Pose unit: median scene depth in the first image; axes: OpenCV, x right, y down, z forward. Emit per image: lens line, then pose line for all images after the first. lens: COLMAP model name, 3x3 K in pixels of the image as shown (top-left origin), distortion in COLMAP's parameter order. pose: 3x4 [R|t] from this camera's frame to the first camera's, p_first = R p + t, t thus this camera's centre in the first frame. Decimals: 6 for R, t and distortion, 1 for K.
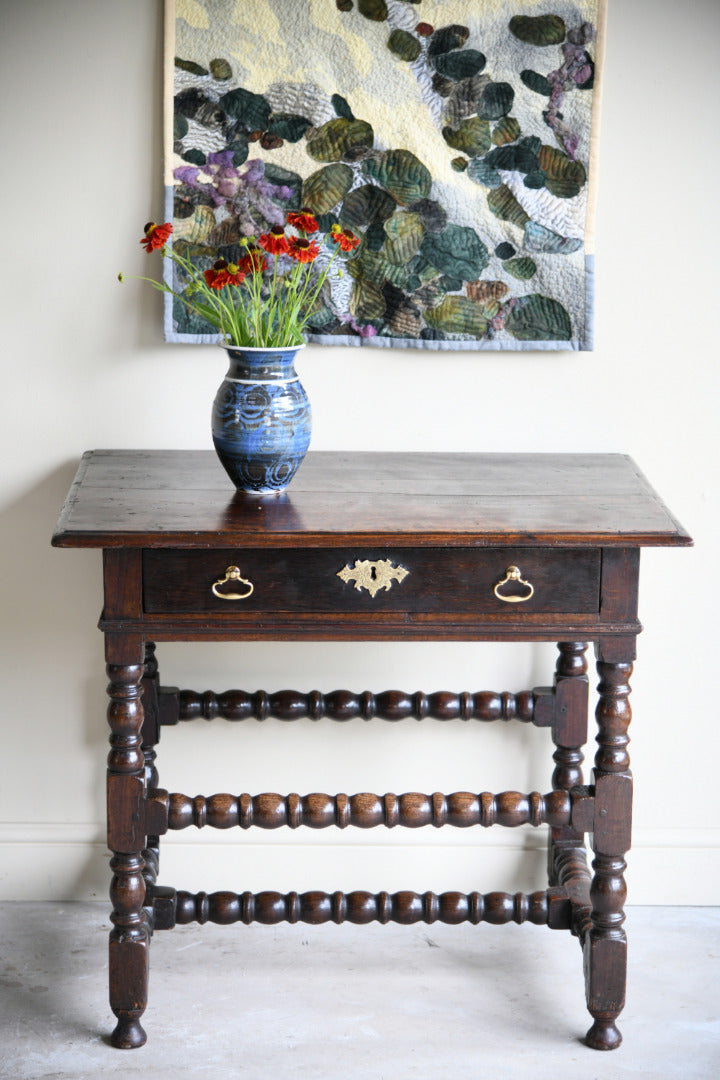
lens RADIAL K [[2719.8, 0, 342.6], [0, 2719.8, 540.8], [0, 0, 1]] dist [0.029784, 0.298509]
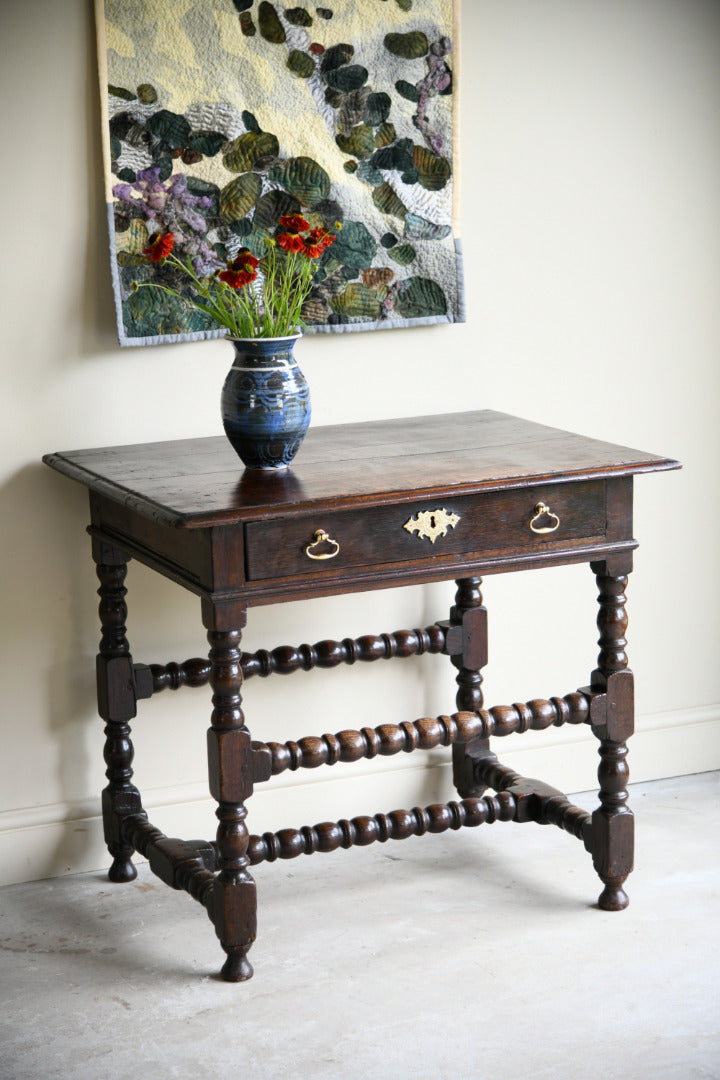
lens RADIAL K [[2645.3, 0, 334.2], [0, 2645.3, 536.3], [0, 0, 1]] dist [0.026700, 0.289242]
pose [[0.919808, -0.114979, 0.375145, -0.394481], [0.118747, 0.992838, 0.013145, -0.001419], [-0.373969, 0.032457, 0.926873, -0.010002]]
